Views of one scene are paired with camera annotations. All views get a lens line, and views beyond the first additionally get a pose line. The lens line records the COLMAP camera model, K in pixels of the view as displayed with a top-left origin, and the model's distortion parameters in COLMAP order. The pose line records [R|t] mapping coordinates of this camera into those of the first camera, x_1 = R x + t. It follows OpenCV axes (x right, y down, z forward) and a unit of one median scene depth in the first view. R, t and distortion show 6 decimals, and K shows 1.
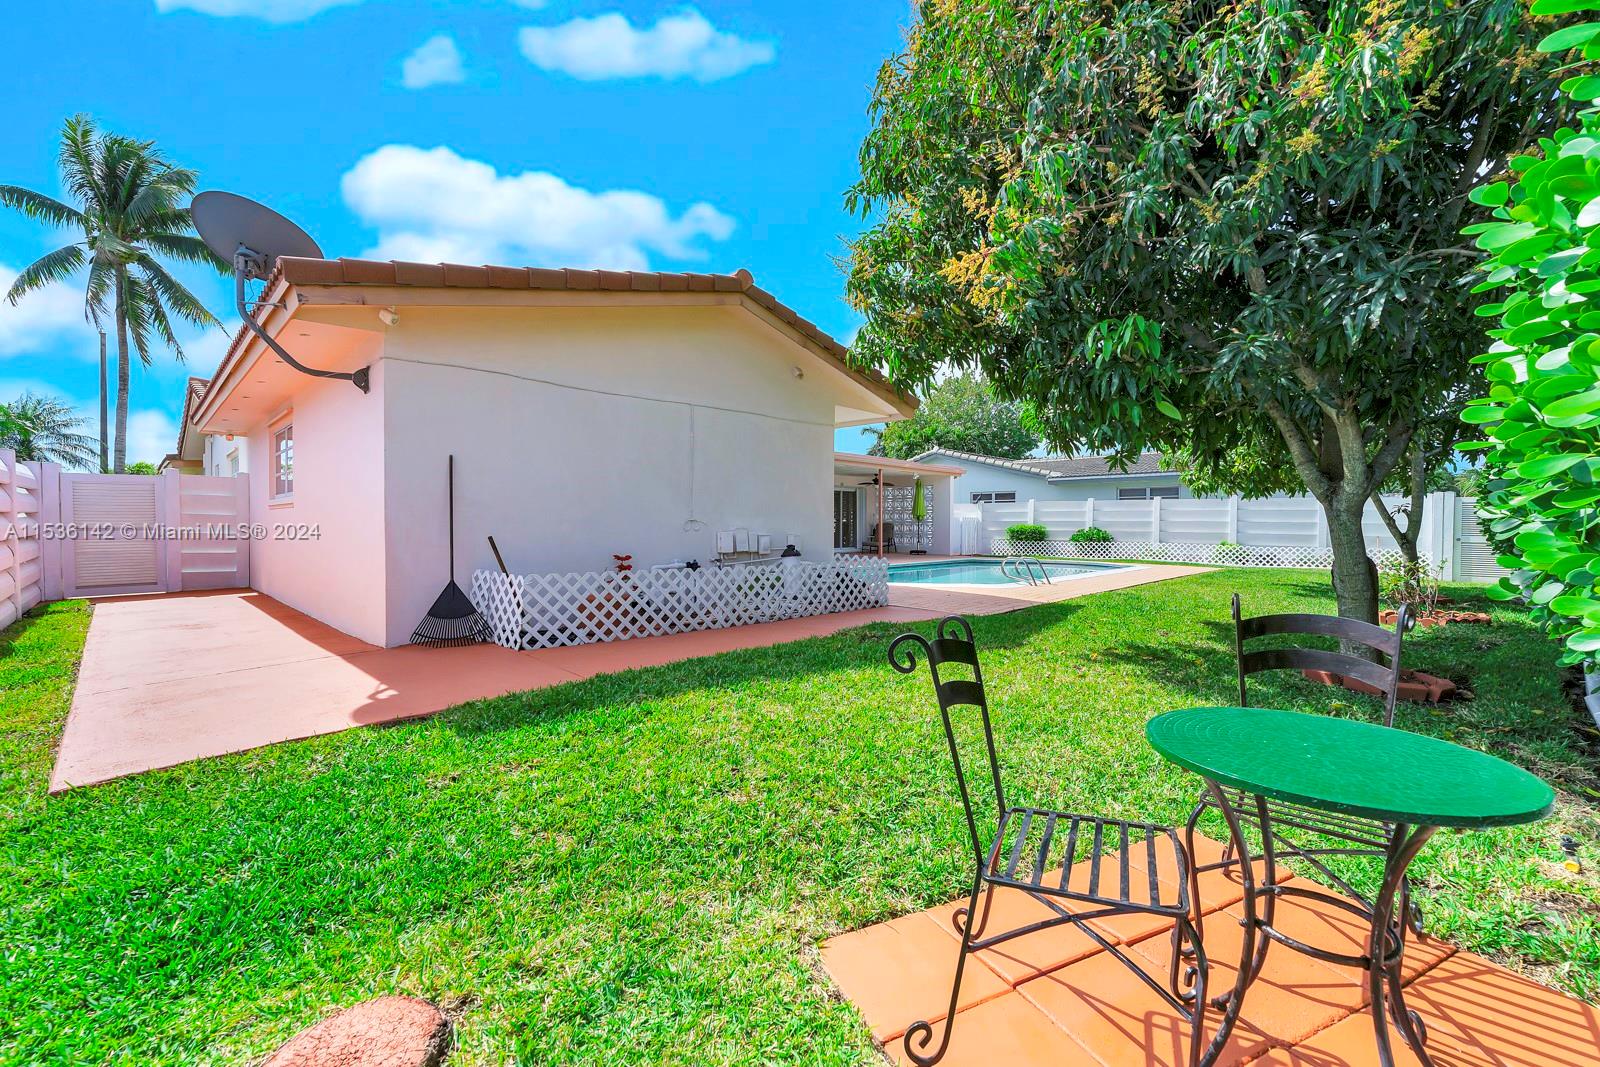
lens RADIAL K [[650.5, 0, 801.7], [0, 650.5, 533.7], [0, 0, 1]] dist [-0.002475, 0.000642]
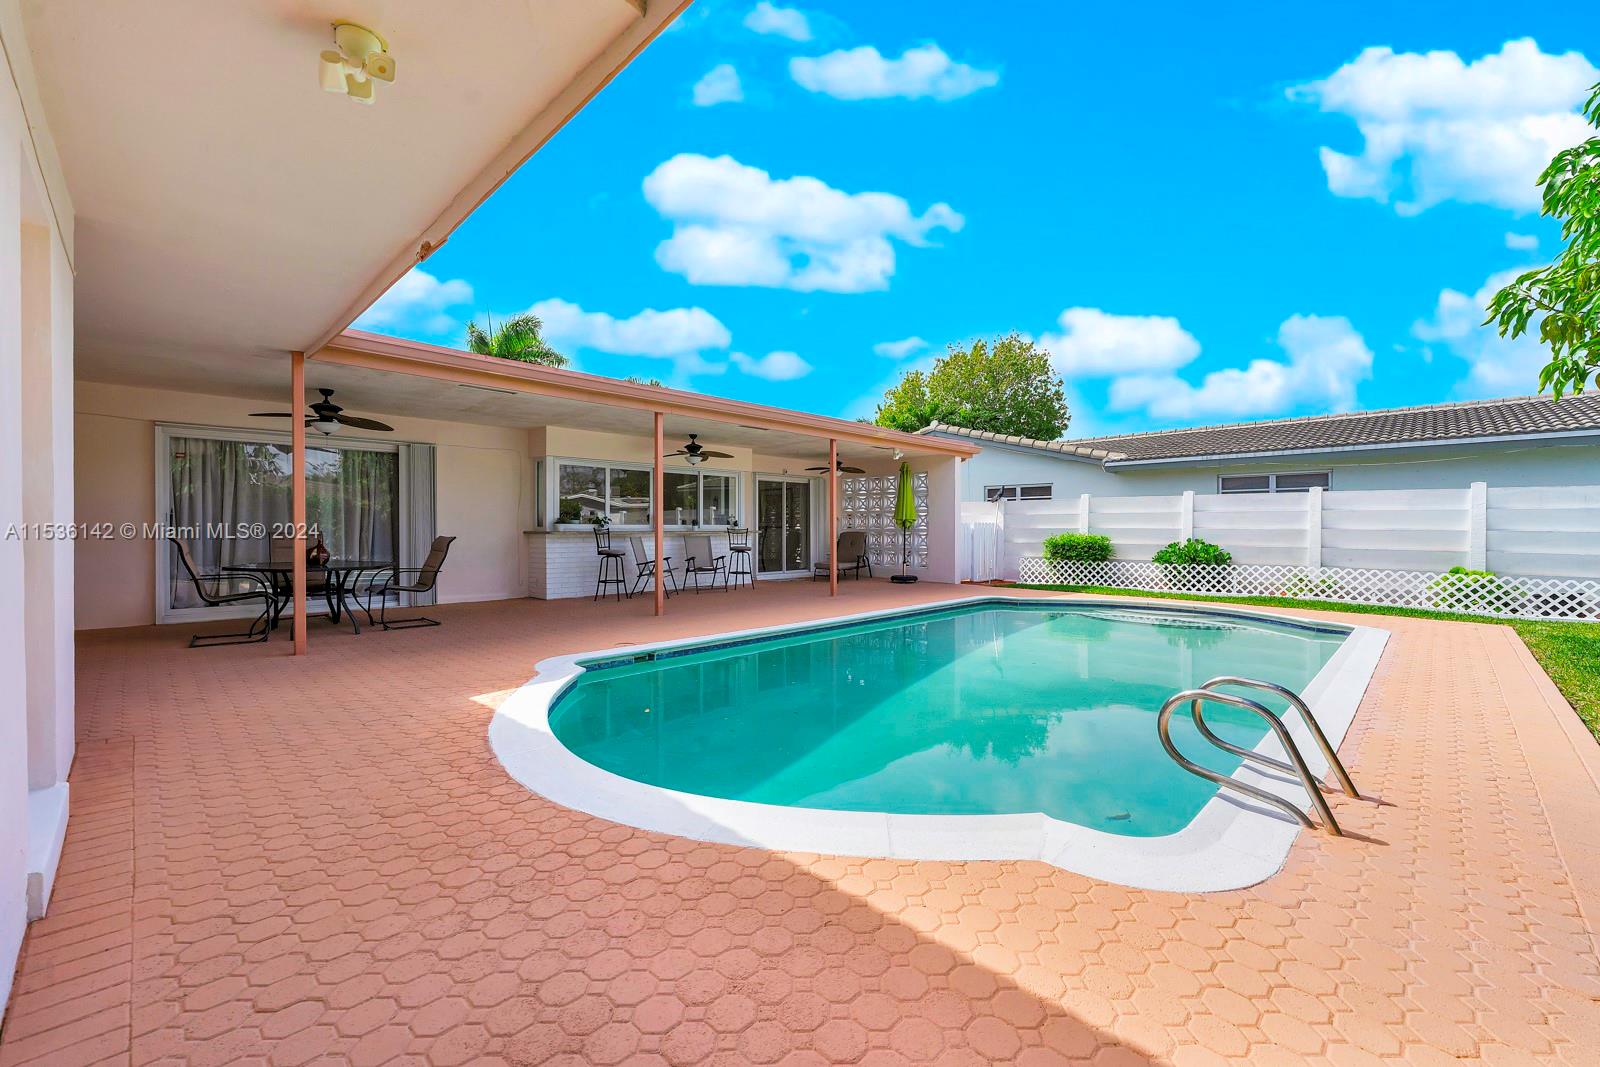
lens RADIAL K [[650.5, 0, 802.0], [0, 650.5, 533.3], [0, 0, 1]] dist [-0.002475, 0.000642]
pose [[0.999906, -0.003385, -0.013306, 0.086998], [0.003324, 0.999984, -0.004610, -0.012496], [0.013321, 0.004565, 0.999901, 0.361256]]
